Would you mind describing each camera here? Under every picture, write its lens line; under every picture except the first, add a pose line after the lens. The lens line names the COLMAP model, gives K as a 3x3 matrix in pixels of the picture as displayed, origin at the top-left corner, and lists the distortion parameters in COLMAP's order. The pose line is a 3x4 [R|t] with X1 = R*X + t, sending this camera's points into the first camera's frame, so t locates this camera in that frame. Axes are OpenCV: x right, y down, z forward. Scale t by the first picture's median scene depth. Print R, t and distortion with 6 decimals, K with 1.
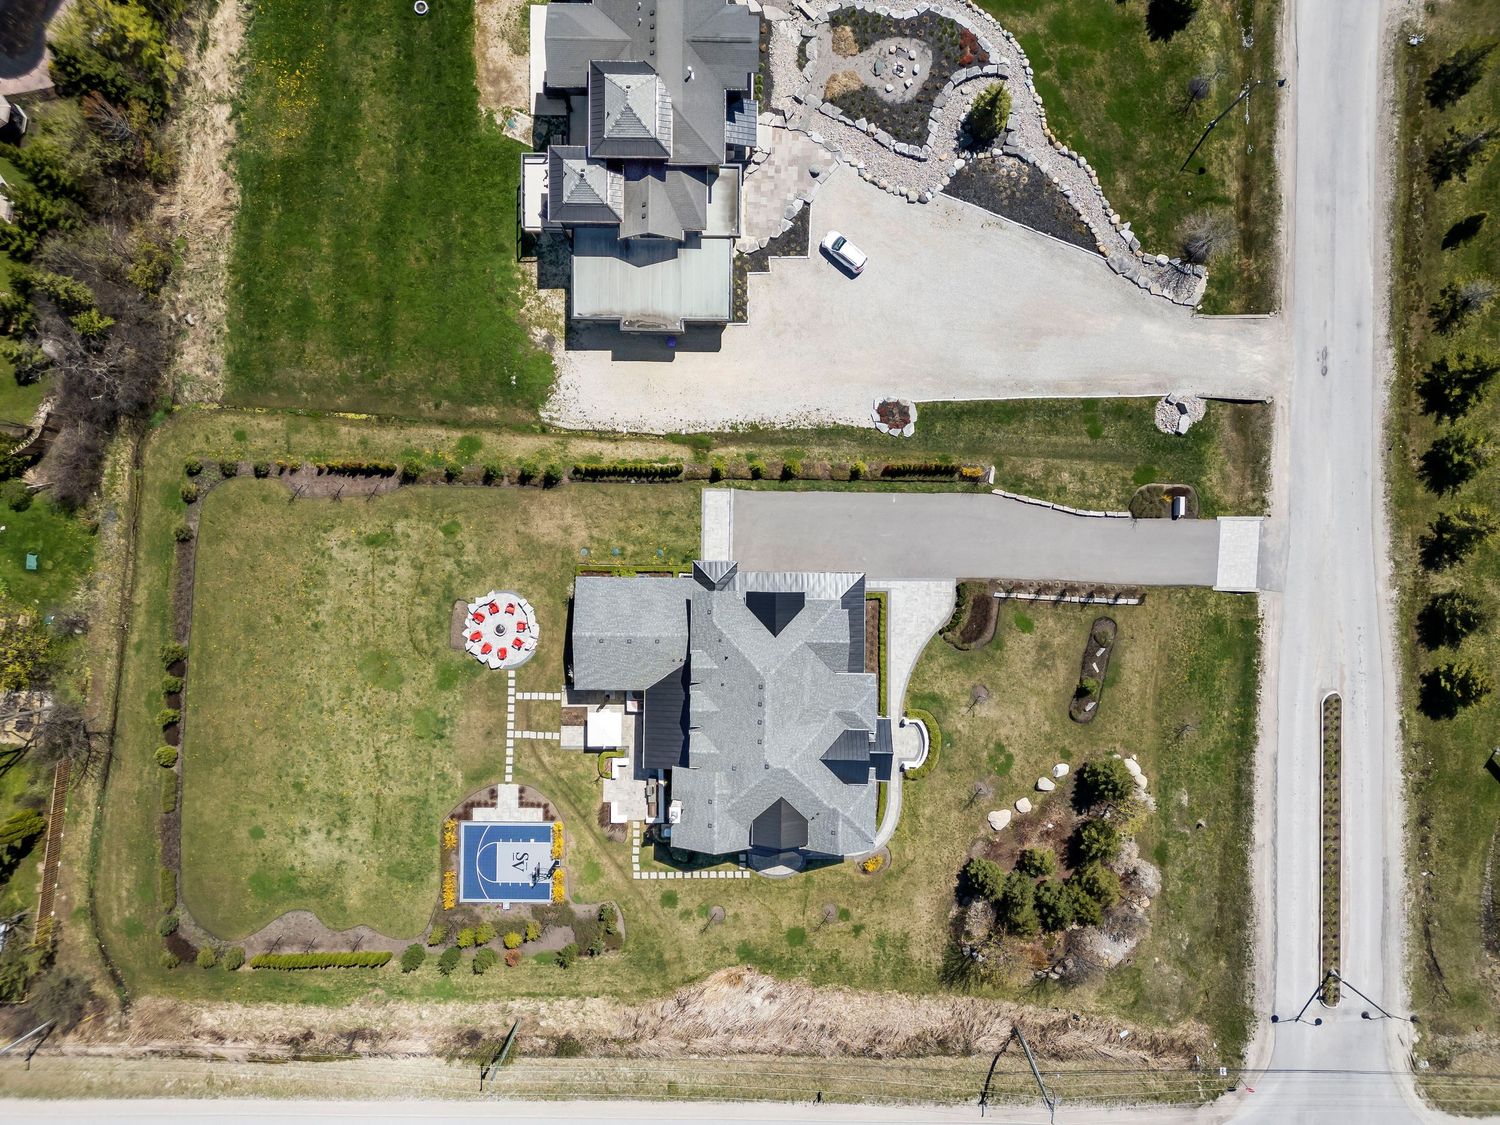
lens RADIAL K [[1044.6, 0, 747.0], [0, 1044.6, 564.7], [0, 0, 1]] dist [0.088180, -0.093450]
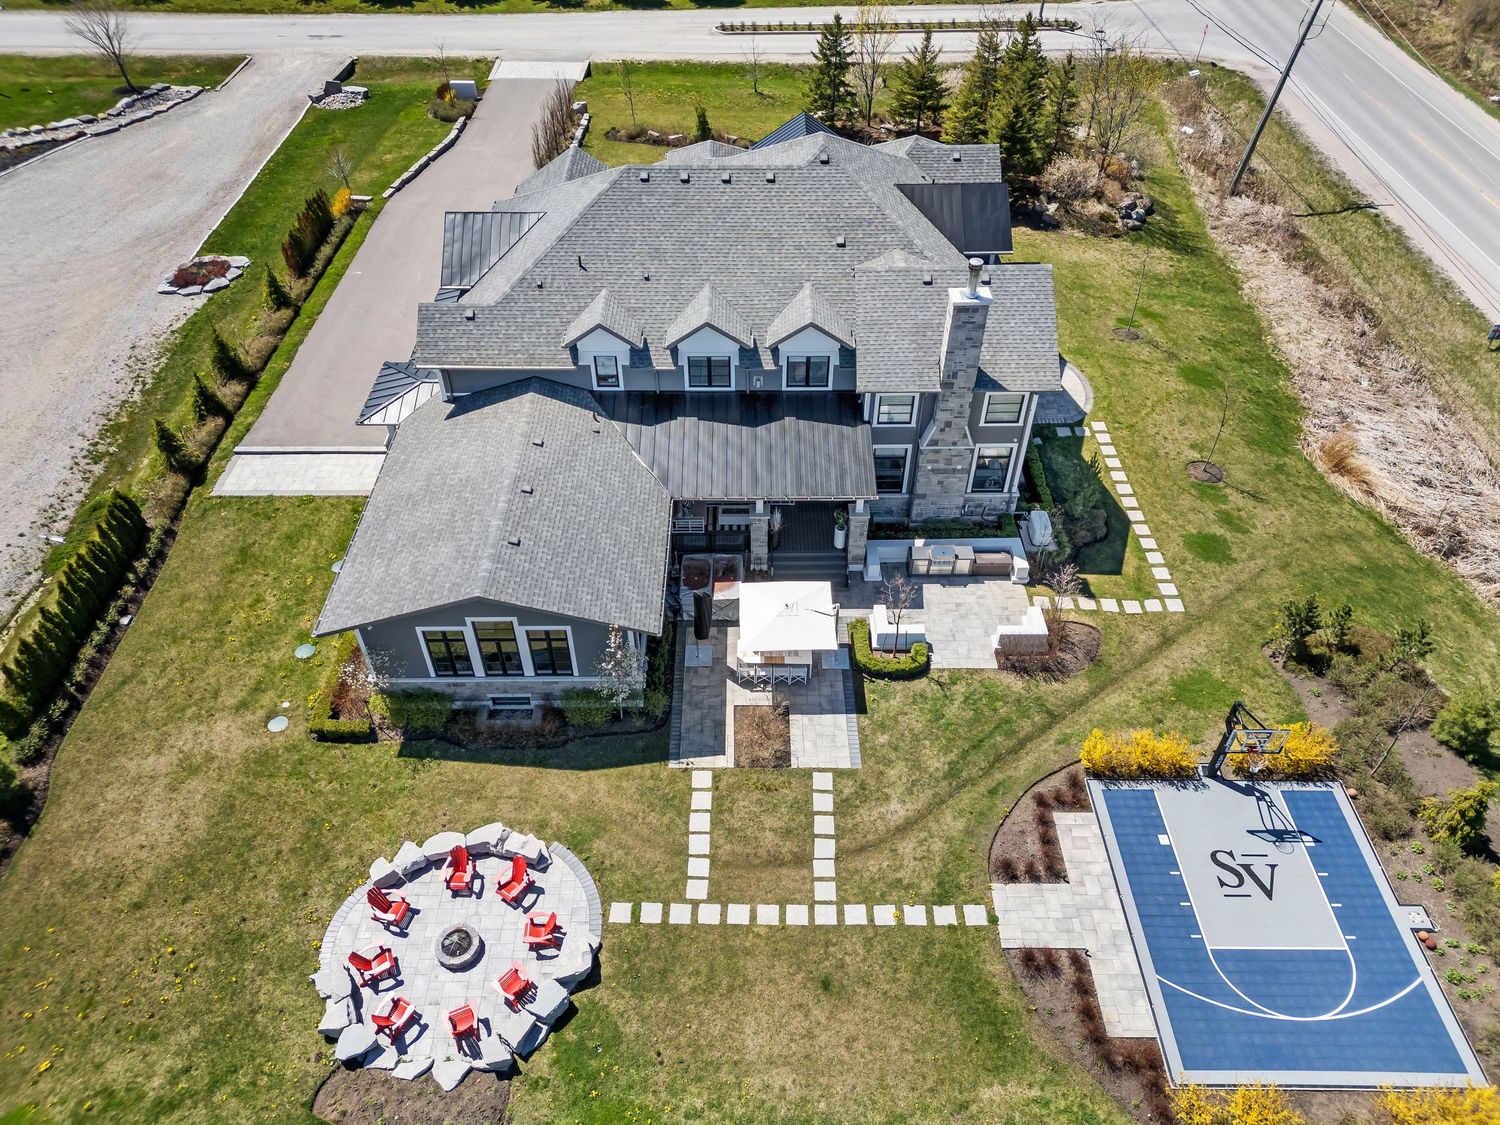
lens RADIAL K [[1044.1, 0, 747.1], [0, 1044.1, 564.5], [0, 0, 1]] dist [0.069182, -0.055770]
pose [[-0.010657, -0.687388, 0.726212, -0.371553], [0.999916, -0.012729, 0.002625, 0.139994], [0.007440, 0.726179, 0.687466, 0.728231]]
